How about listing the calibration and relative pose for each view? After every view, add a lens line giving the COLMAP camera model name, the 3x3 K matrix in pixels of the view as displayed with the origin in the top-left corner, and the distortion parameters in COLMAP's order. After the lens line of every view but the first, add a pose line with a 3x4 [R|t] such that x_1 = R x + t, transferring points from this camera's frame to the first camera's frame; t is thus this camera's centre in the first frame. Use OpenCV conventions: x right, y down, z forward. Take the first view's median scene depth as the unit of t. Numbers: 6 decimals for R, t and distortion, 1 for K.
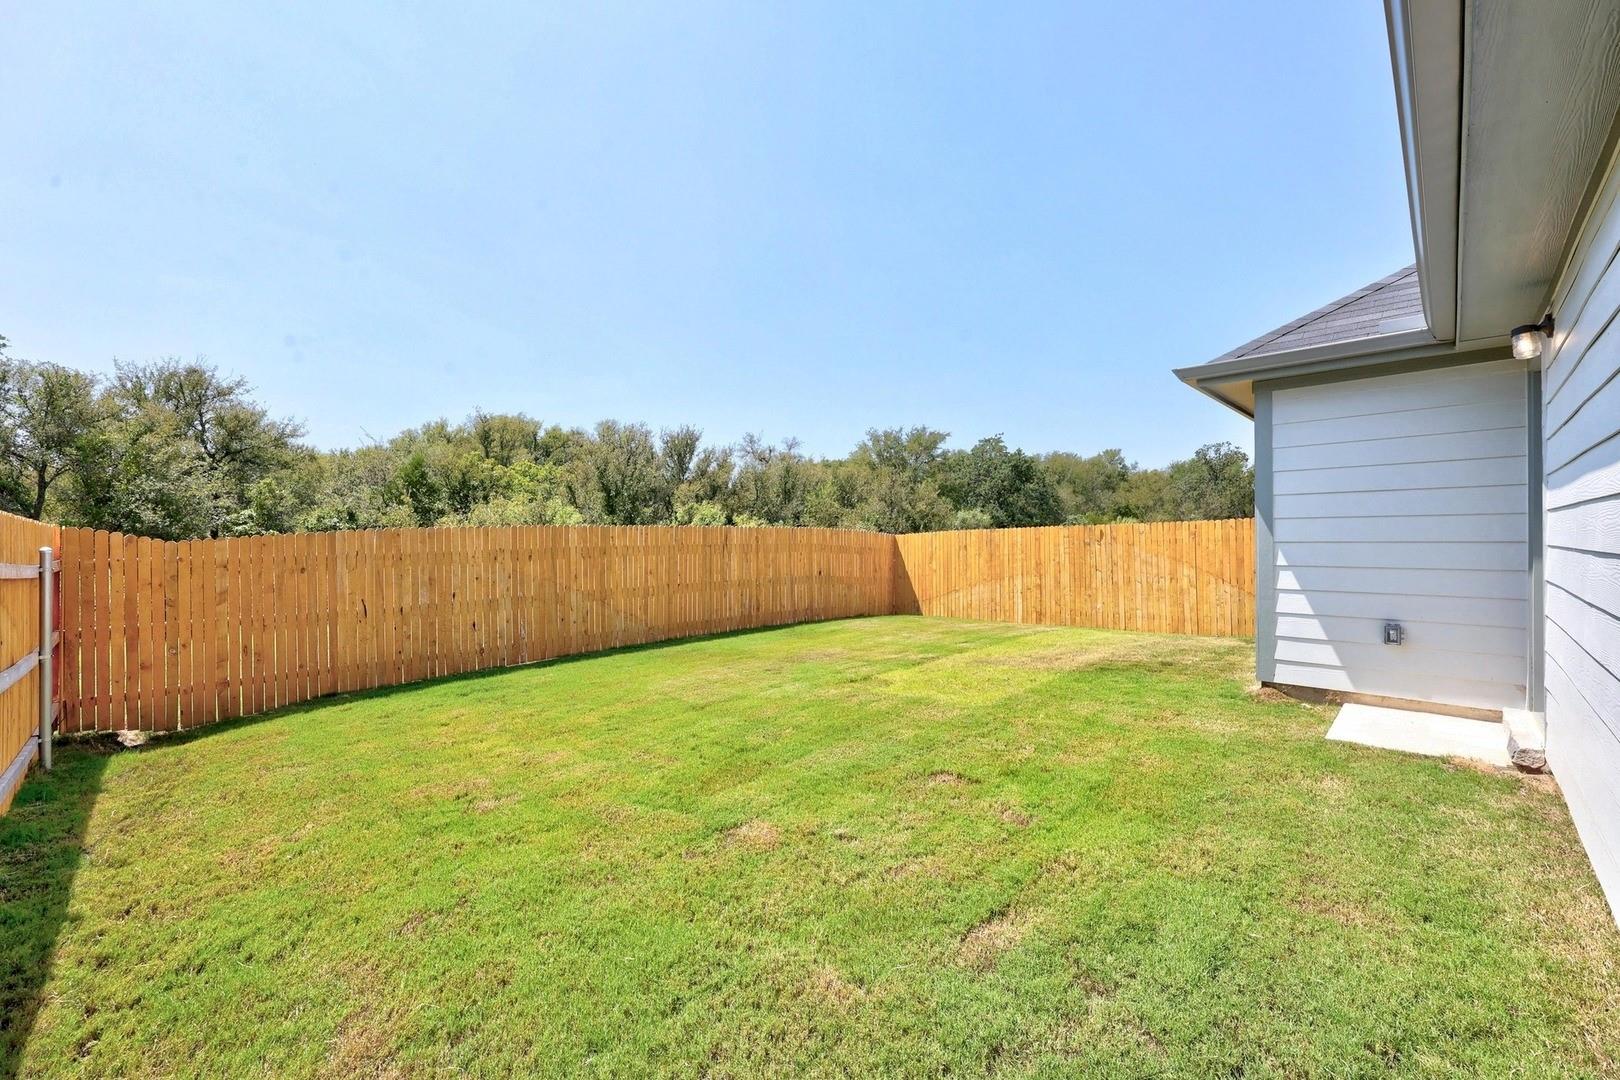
lens RADIAL K [[645.0, 0, 804.2], [0, 645.0, 539.6], [0, 0, 1]] dist [-0.000652, -0.000053]
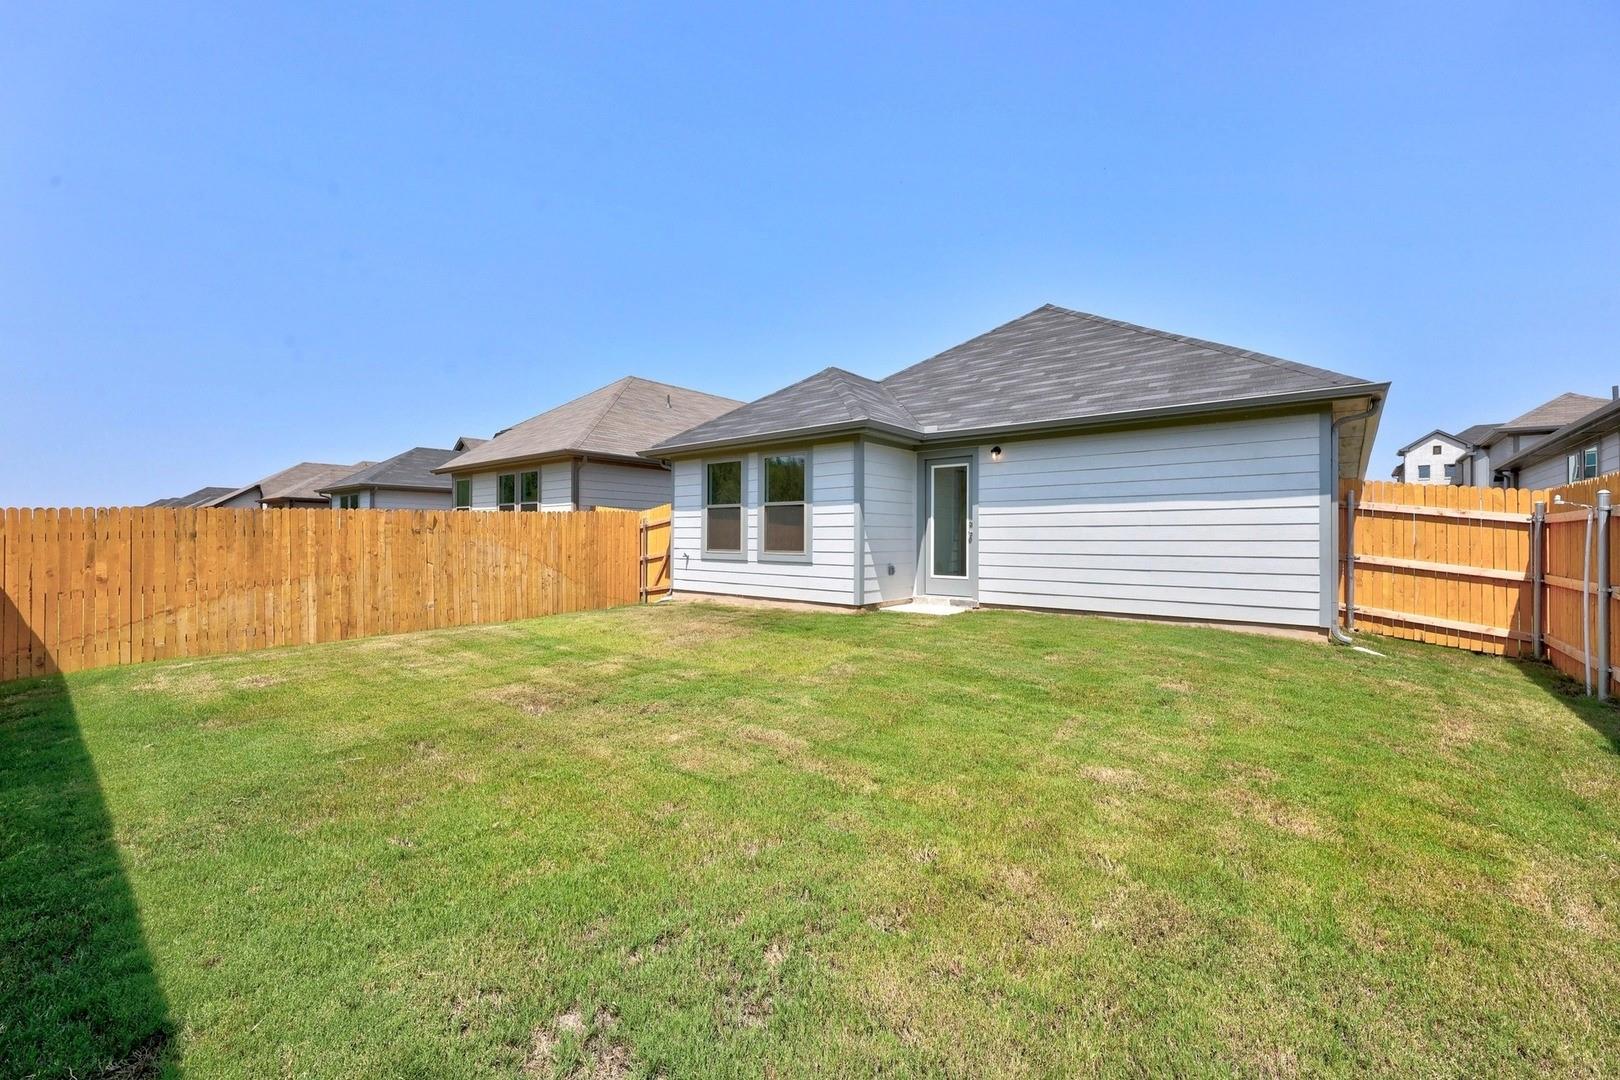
lens RADIAL K [[645.0, 0, 806.2], [0, 645.0, 537.3], [0, 0, 1]] dist [-0.000652, -0.000053]
pose [[-0.098060, 0.009148, 0.995139, -0.466017], [0.000748, 0.999958, -0.009118, 0.022675], [-0.995180, -0.000150, -0.098062, 0.596946]]
